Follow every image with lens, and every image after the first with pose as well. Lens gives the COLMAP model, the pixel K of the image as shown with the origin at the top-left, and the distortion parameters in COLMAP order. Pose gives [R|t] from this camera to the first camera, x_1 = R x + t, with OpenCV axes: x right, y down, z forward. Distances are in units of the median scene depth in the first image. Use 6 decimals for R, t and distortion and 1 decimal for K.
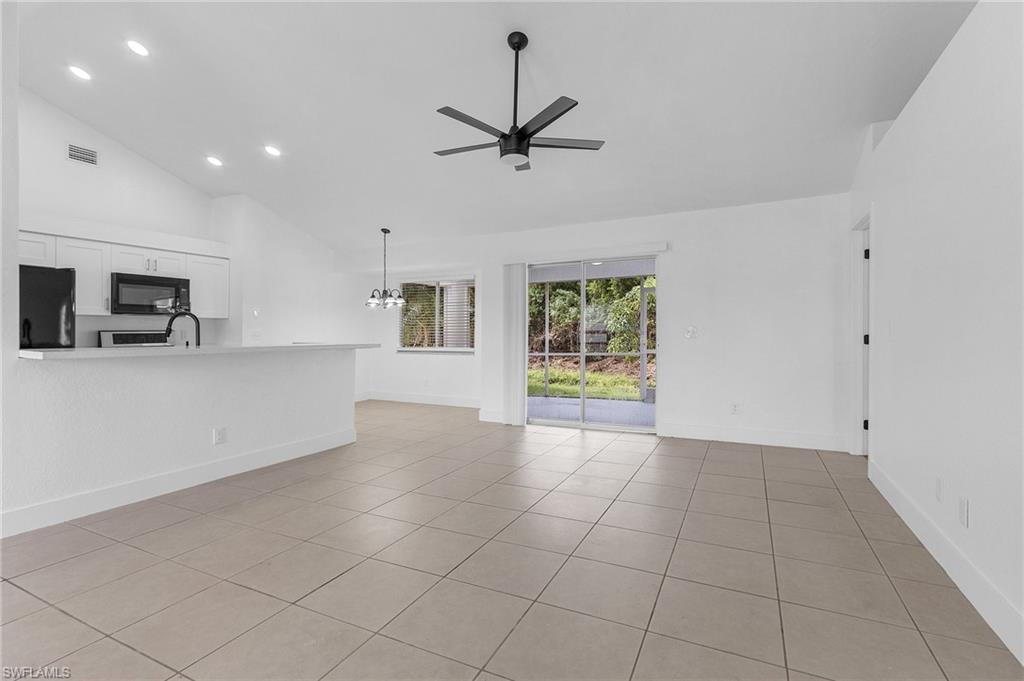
lens RADIAL K [[480.1, 0, 504.0], [0, 480.1, 331.9], [0, 0, 1]] dist [0.000895, -0.000577]
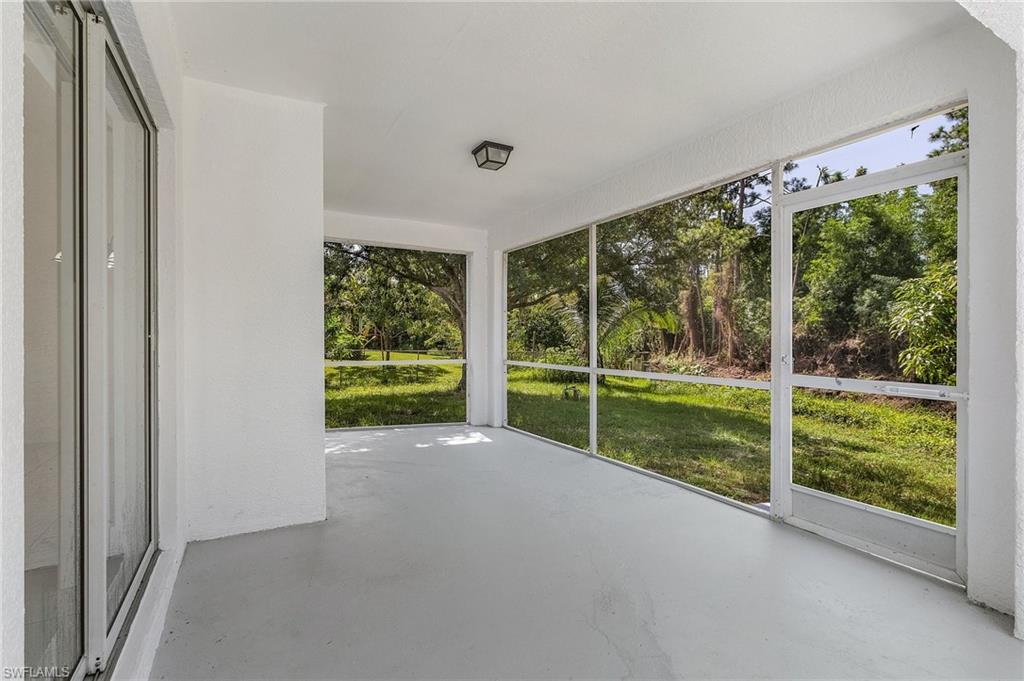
lens RADIAL K [[480.1, 0, 512.7], [0, 480.1, 337.4], [0, 0, 1]] dist [0.000895, -0.000577]
pose [[0.828714, 0.009799, -0.559586, 0.075296], [-0.009325, 0.999950, 0.003700, 0.002588], [0.559594, 0.002152, 0.828764, 0.138630]]
